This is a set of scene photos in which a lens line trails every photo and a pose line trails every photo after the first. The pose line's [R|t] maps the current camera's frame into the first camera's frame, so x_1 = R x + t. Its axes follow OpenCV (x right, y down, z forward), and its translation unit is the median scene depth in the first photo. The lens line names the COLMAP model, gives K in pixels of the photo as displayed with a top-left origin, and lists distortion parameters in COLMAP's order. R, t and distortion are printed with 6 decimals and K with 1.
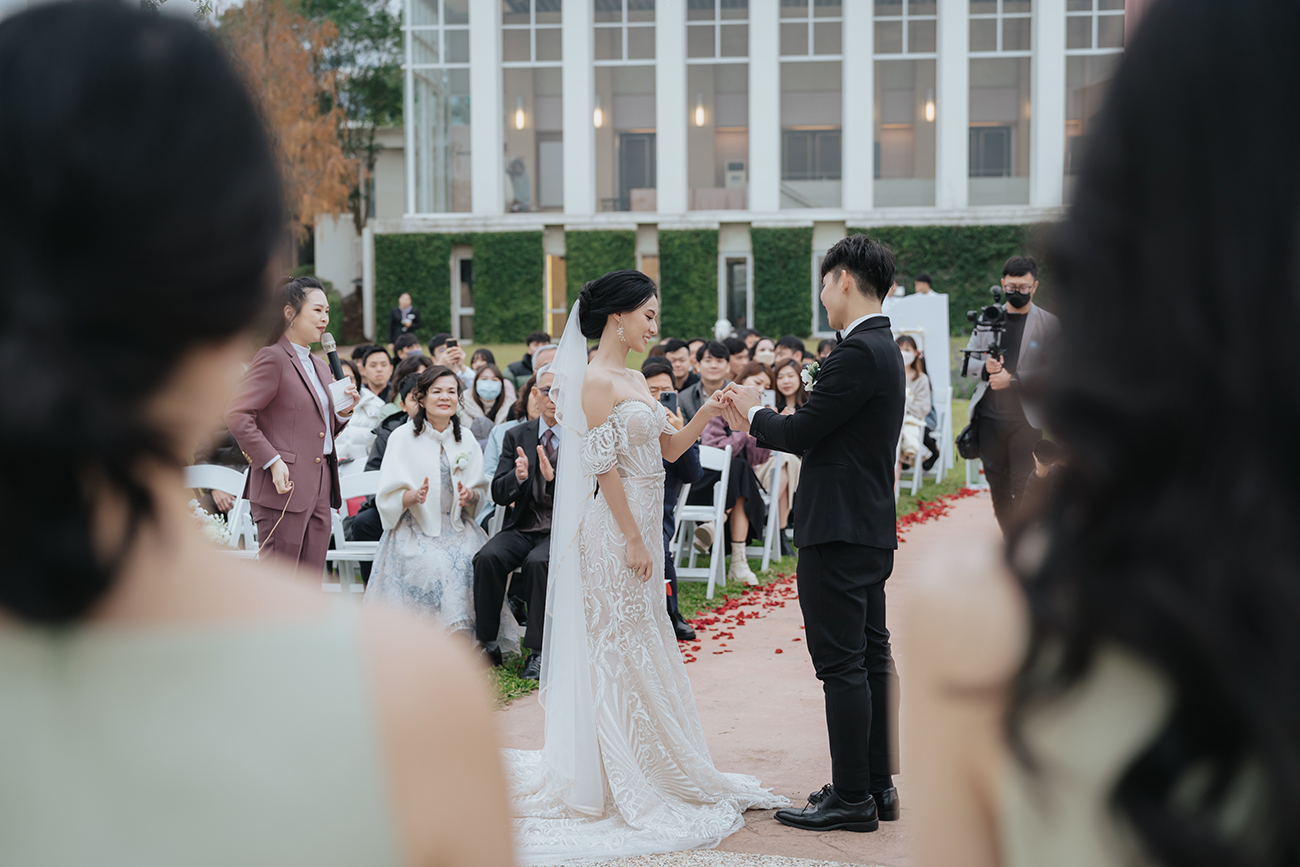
lens RADIAL K [[1948.4, 0, 650.4], [0, 1948.4, 433.9], [0, 0, 1]] dist [0.014535, 0.000000]
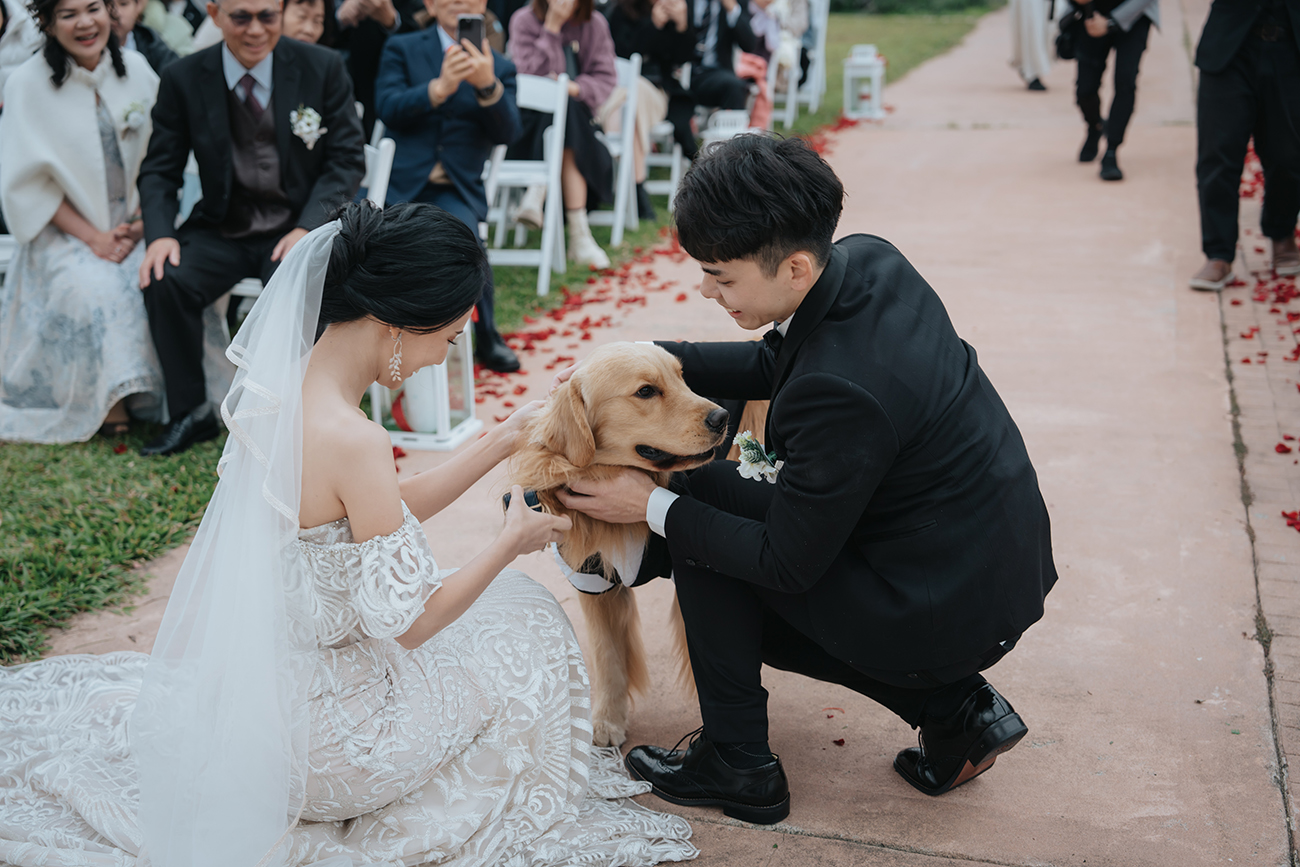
lens RADIAL K [[1779.1, 0, 652.1], [0, 1779.1, 431.7], [0, 0, 1]] dist [0.080089, 0.000000]
pose [[0.996023, -0.048076, 0.075019, 0.018569], [0.031872, 0.978473, 0.203901, 0.000853], [-0.083206, -0.200699, 0.976113, 0.335705]]
